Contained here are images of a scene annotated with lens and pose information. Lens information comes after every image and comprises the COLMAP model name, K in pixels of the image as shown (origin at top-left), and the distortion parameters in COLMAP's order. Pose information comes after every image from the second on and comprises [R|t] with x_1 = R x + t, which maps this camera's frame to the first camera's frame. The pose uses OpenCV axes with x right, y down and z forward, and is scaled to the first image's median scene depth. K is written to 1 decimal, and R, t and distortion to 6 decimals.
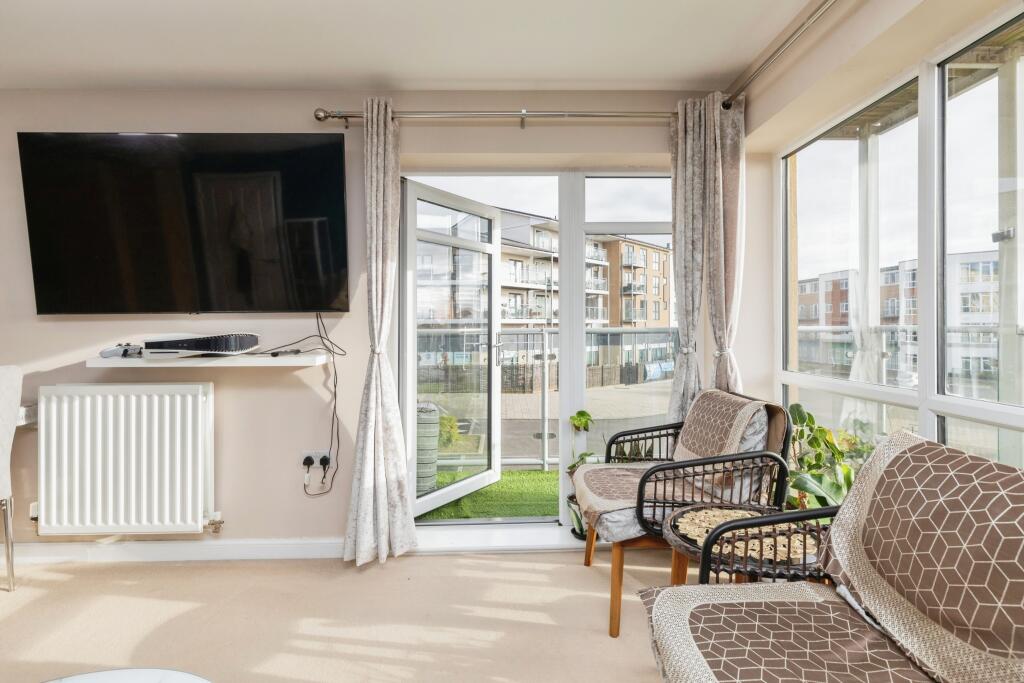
lens RADIAL K [[489.8, 0, 512.5], [0, 489.8, 321.2], [0, 0, 1]] dist [0.001031, 0.000580]
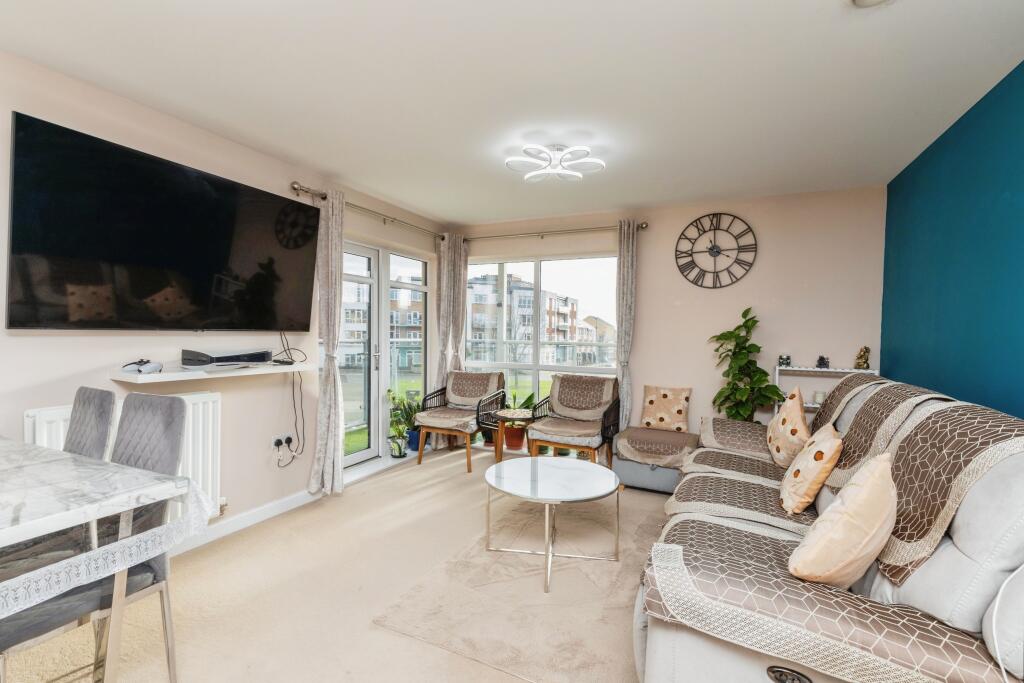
lens RADIAL K [[456.0, 0, 520.2], [0, 456.0, 345.6], [0, 0, 1]] dist [-0.000273, -0.000150]
pose [[0.440003, -0.008432, 0.897957, -1.280656], [-0.028443, 0.999323, 0.023321, -0.027654], [-0.897546, -0.035802, 0.439465, -0.131502]]
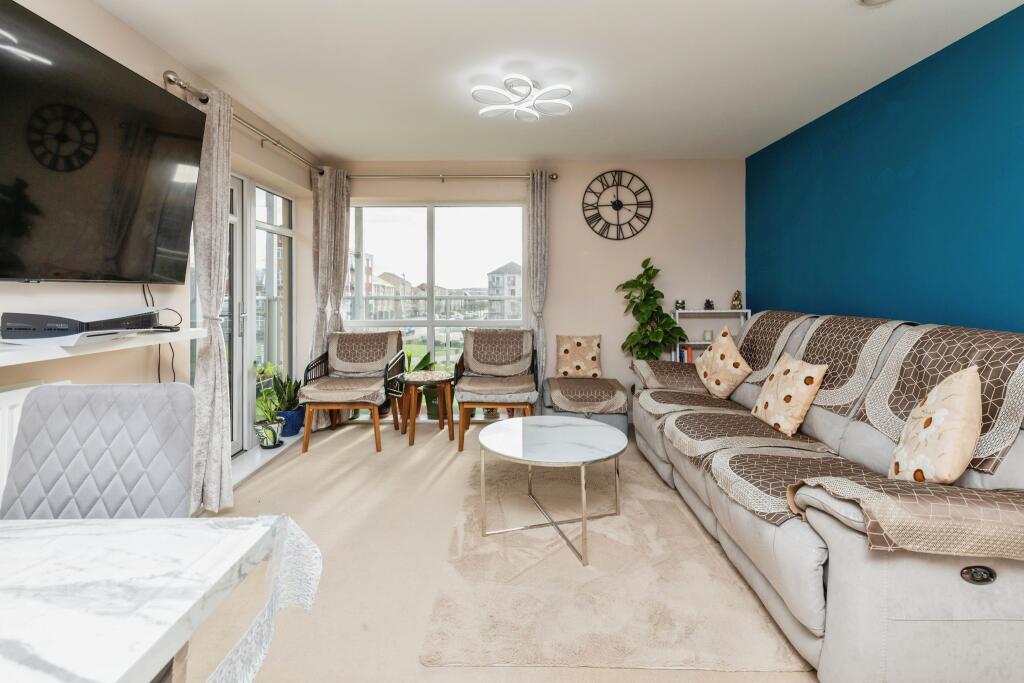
lens RADIAL K [[465.9, 0, 528.9], [0, 465.9, 281.2], [0, 0, 1]] dist [-0.000512, -0.000150]
pose [[0.028664, 0.029018, 0.999168, -1.294914], [-0.005335, 0.999569, -0.028876, -0.001610], [-0.999575, -0.004502, 0.028807, 0.277134]]
